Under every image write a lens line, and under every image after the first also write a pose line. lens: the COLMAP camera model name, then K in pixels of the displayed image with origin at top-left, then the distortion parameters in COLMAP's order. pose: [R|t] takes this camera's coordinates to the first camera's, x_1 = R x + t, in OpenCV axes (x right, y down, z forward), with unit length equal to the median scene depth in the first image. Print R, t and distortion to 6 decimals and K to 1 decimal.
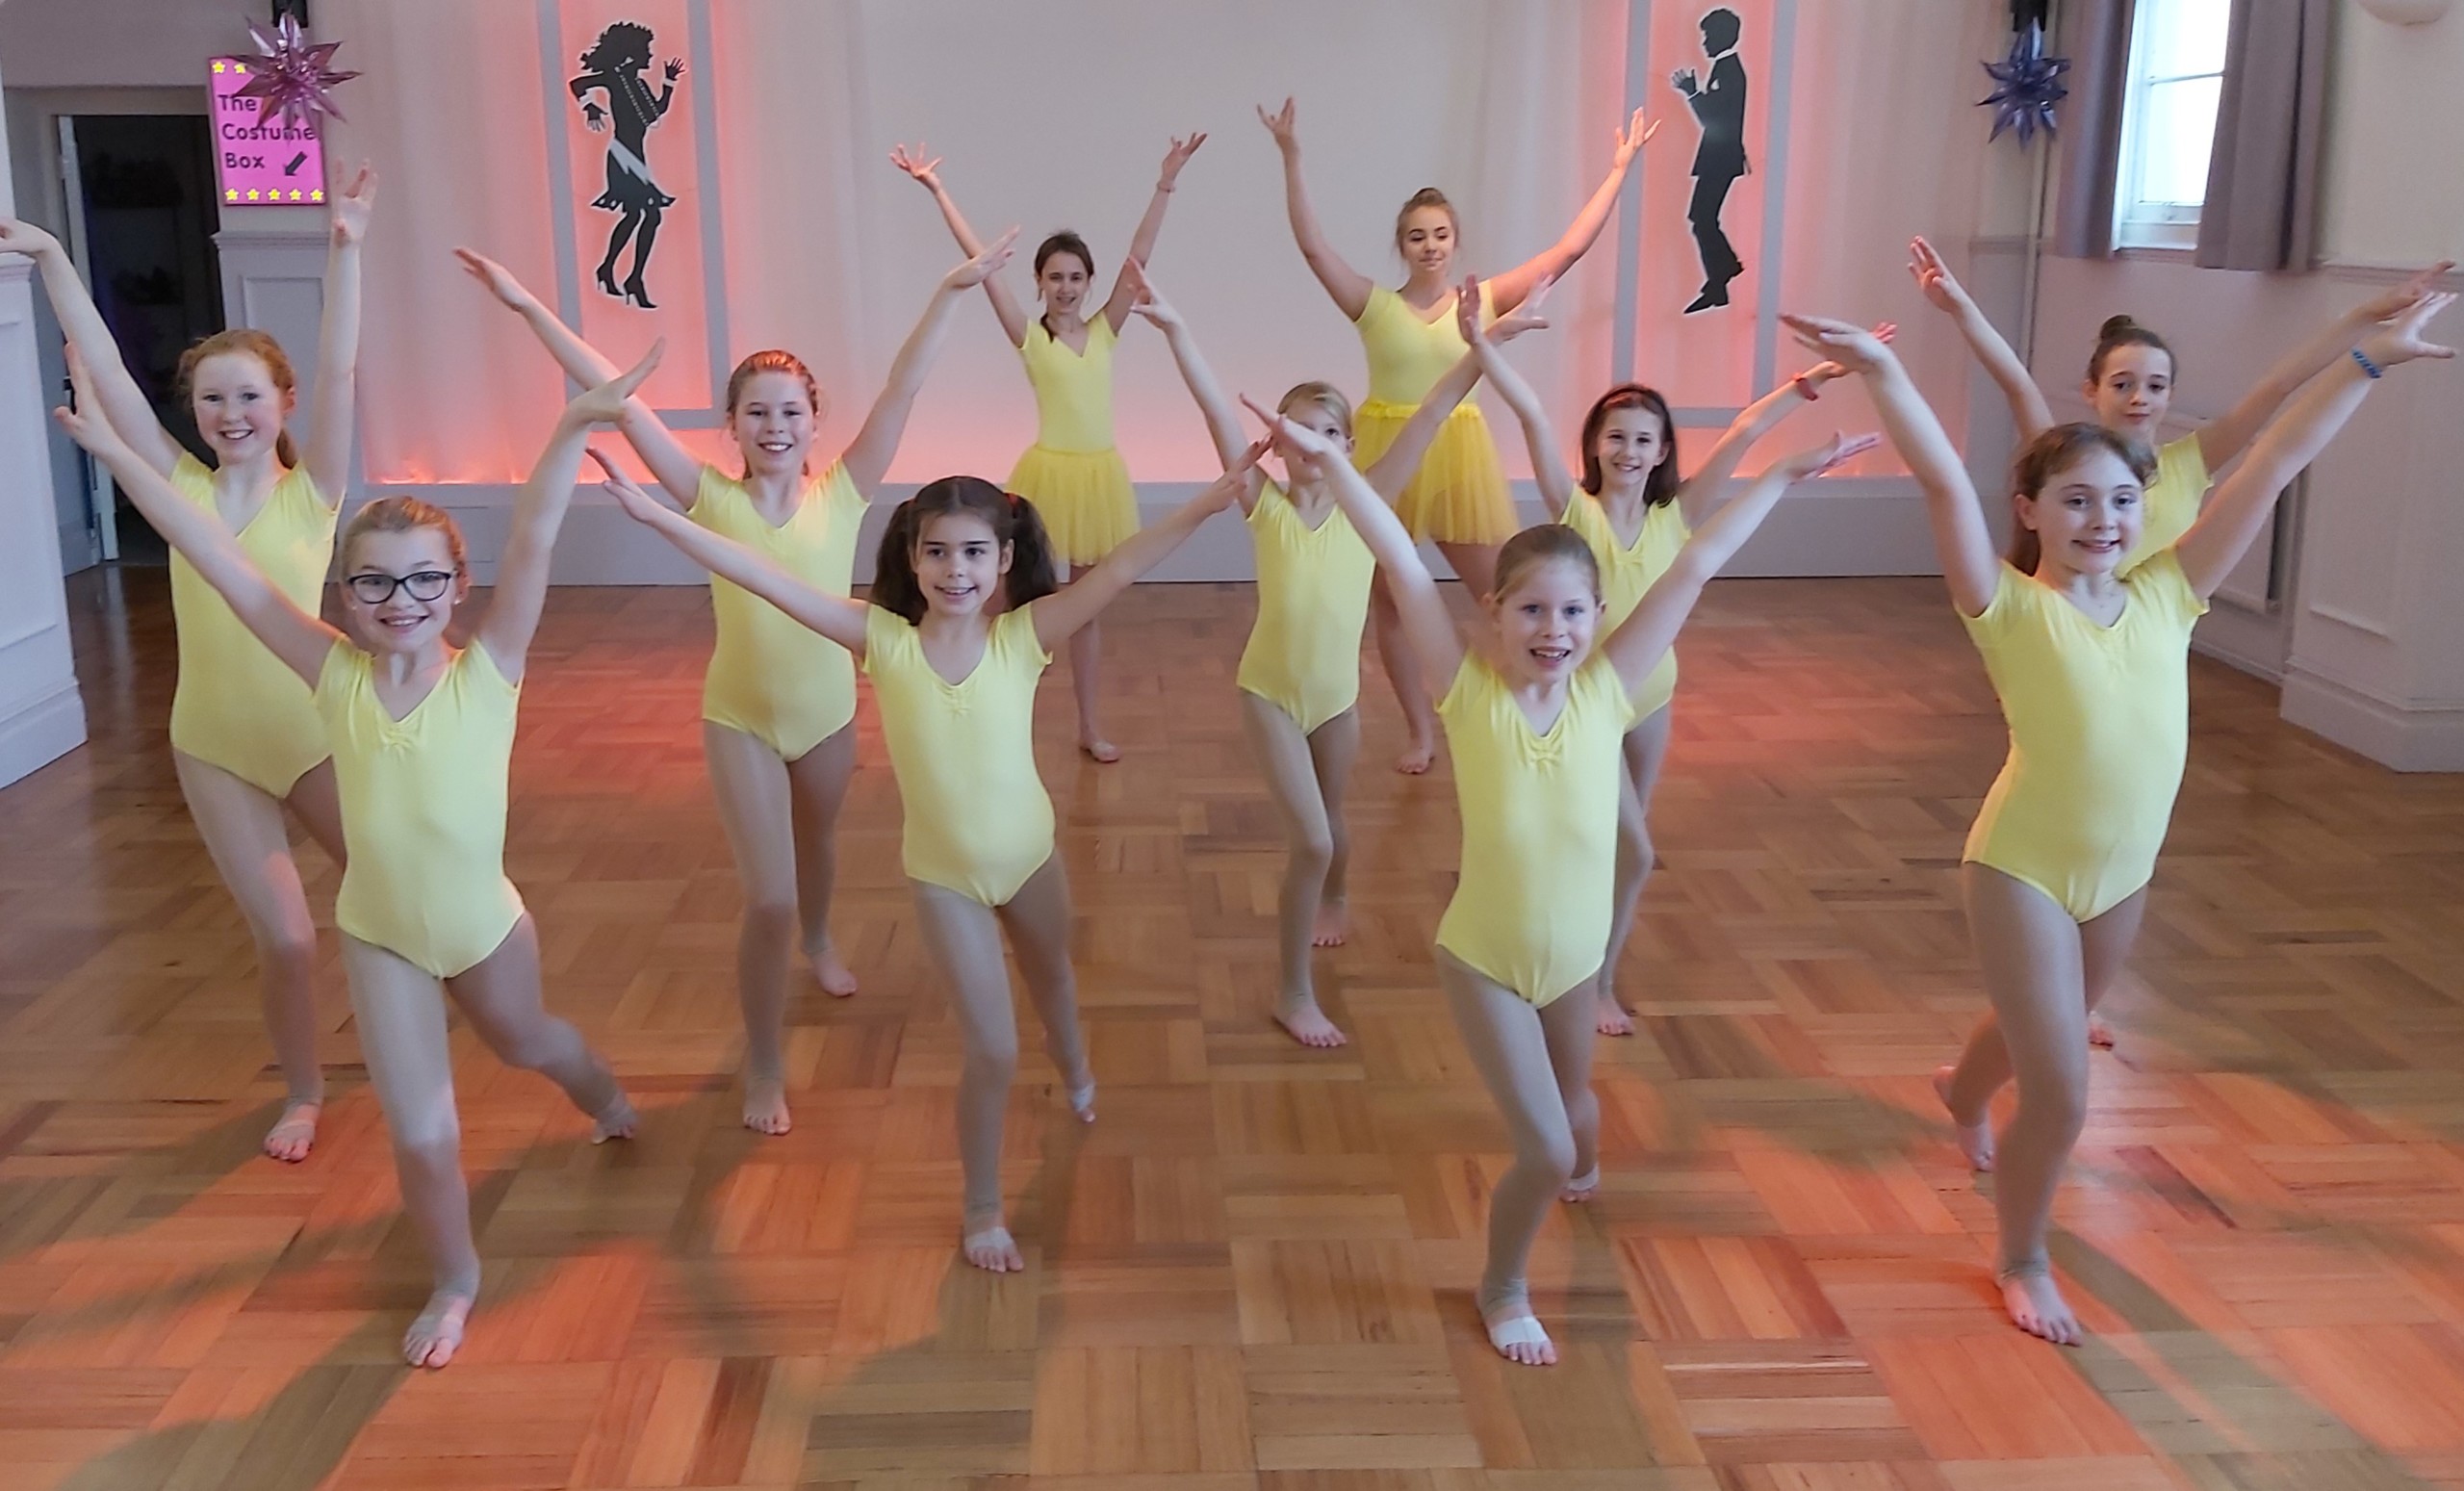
lens RADIAL K [[2240.1, 0, 1229.3], [0, 2240.1, 675.1], [0, 0, 1]] dist [0.038907, 0.000000]
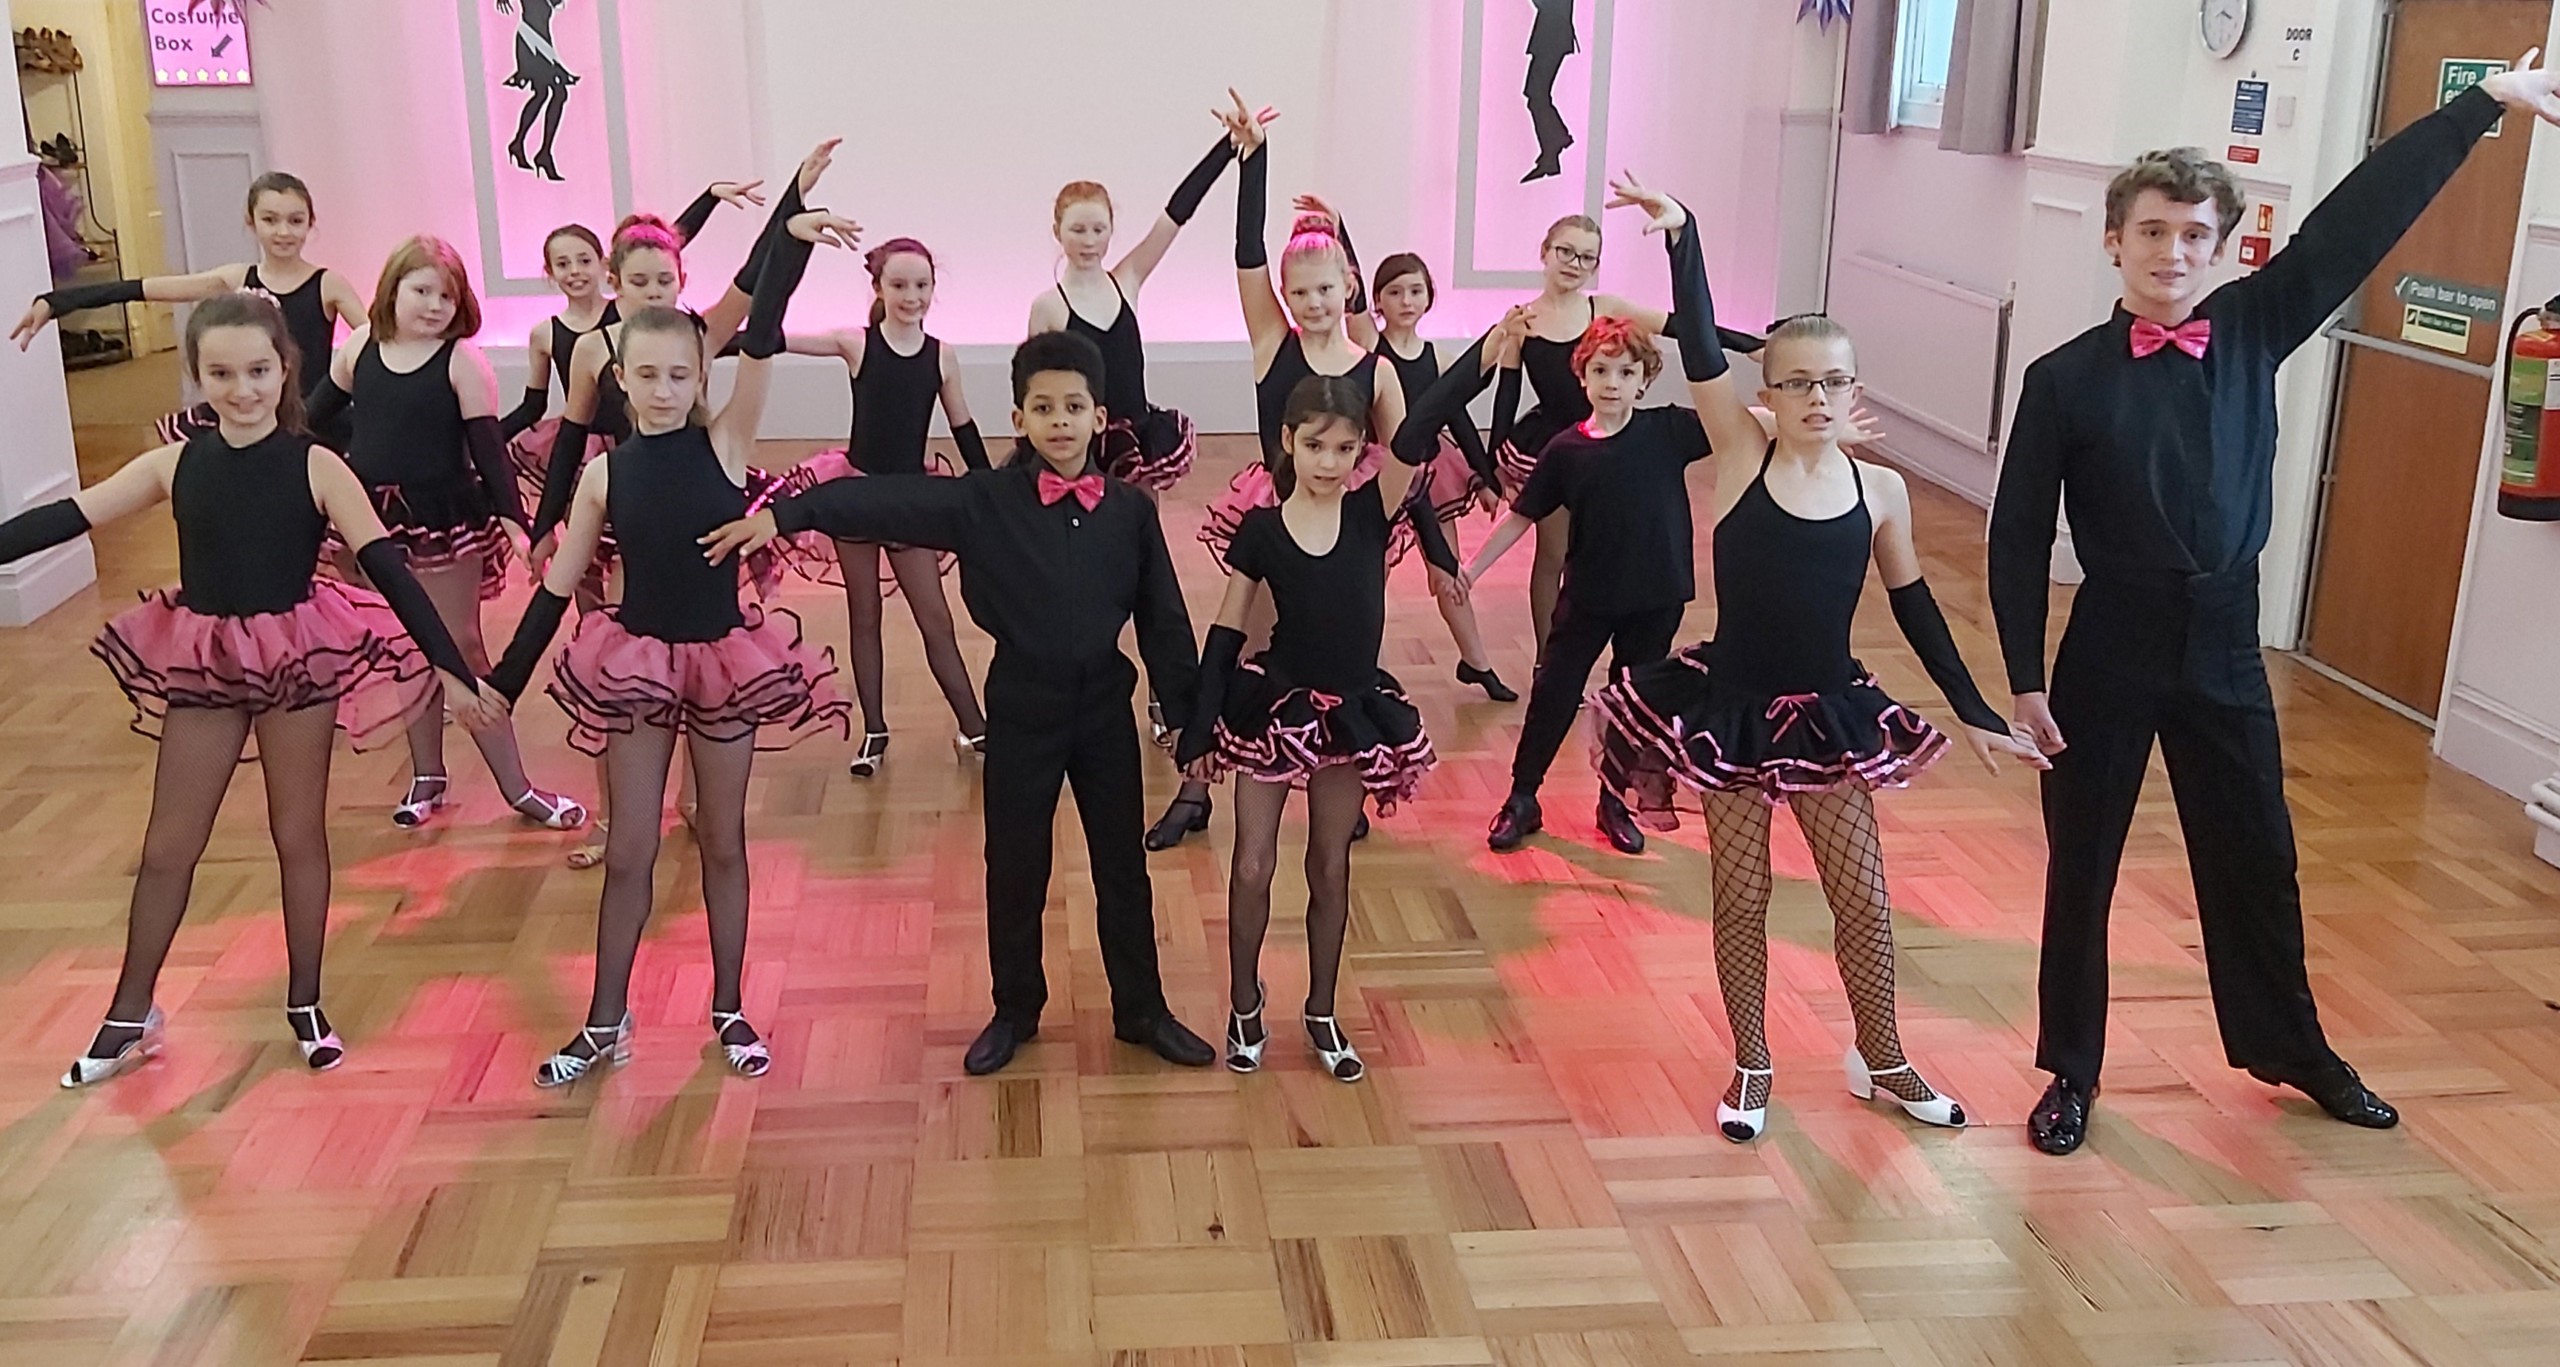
lens RADIAL K [[2391.0, 0, 1256.6], [0, 2391.0, 693.4], [0, 0, 1]] dist [0.019977, 0.000000]
pose [[0.998793, -0.012824, 0.047418, 0.017386], [0.009627, 0.997704, 0.067044, 0.007433], [-0.048168, -0.066506, 0.996623, -0.173932]]
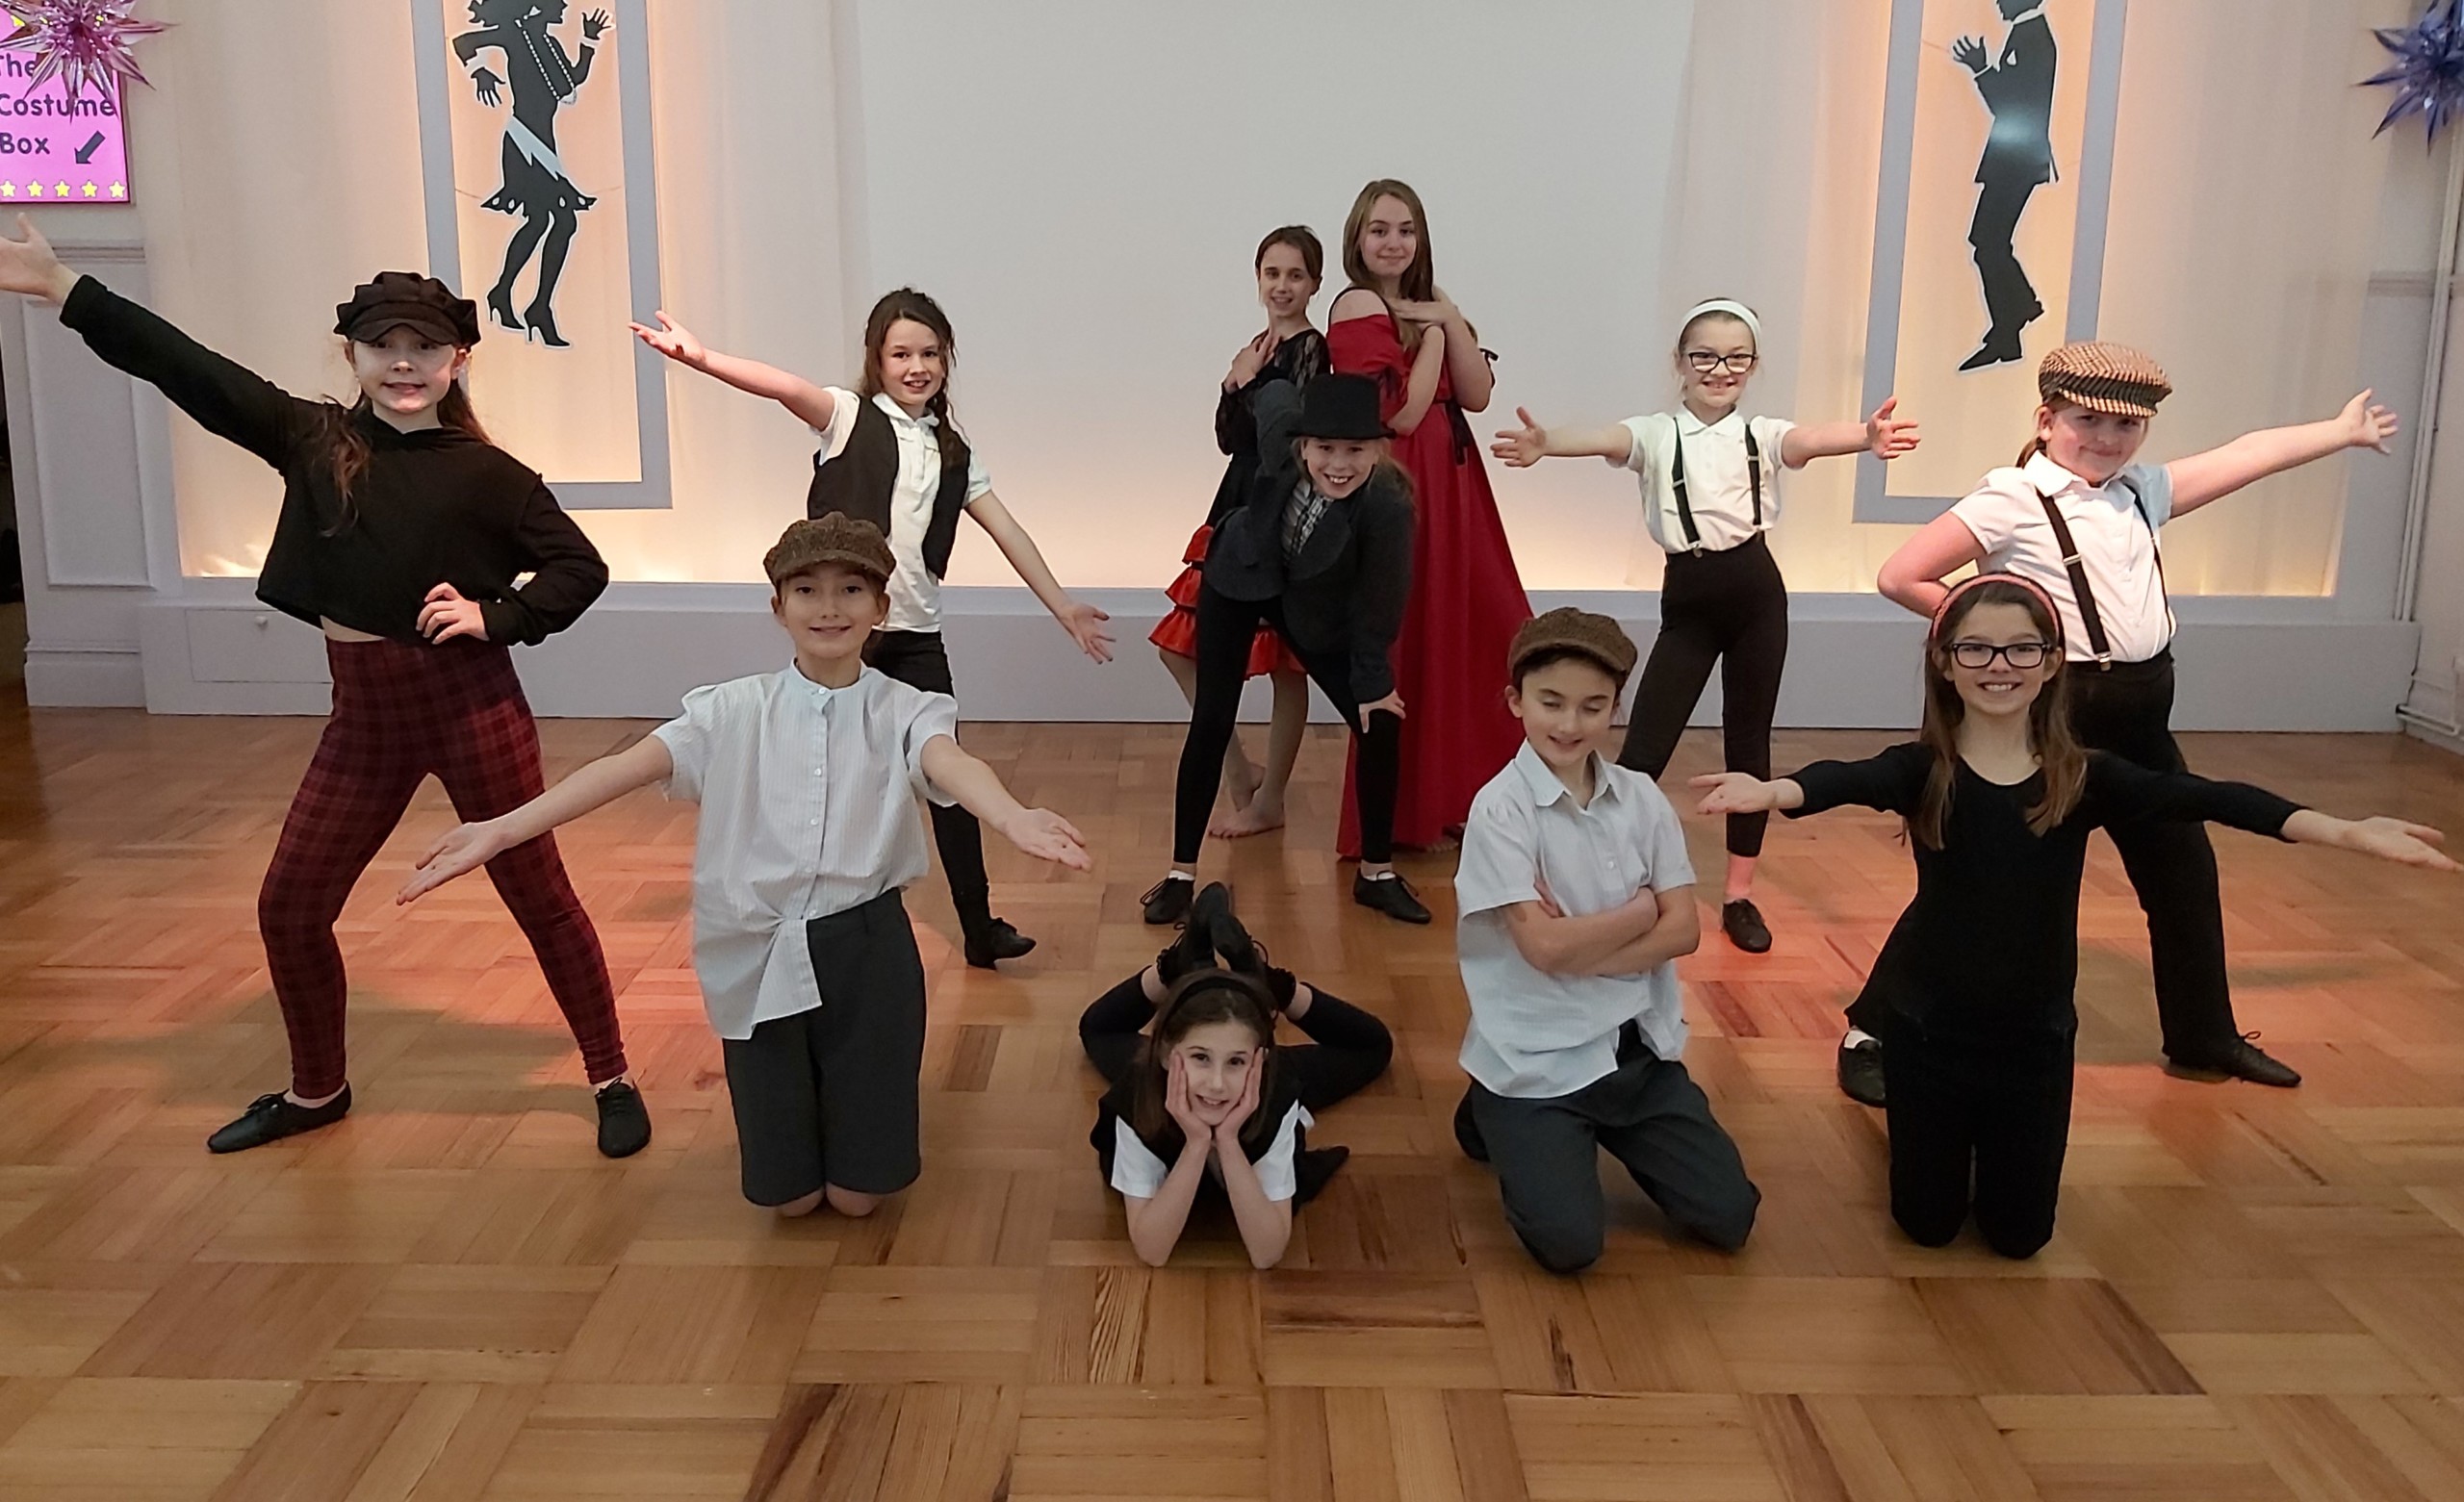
lens RADIAL K [[2152.6, 0, 1242.6], [0, 2152.6, 744.0], [0, 0, 1]] dist [-0.005388, 0.002729]
pose [[0.999304, 0.017573, -0.032891, -0.006514], [-0.017707, 0.999836, -0.003812, -0.033275], [0.032818, 0.004392, 0.999452, 0.300304]]
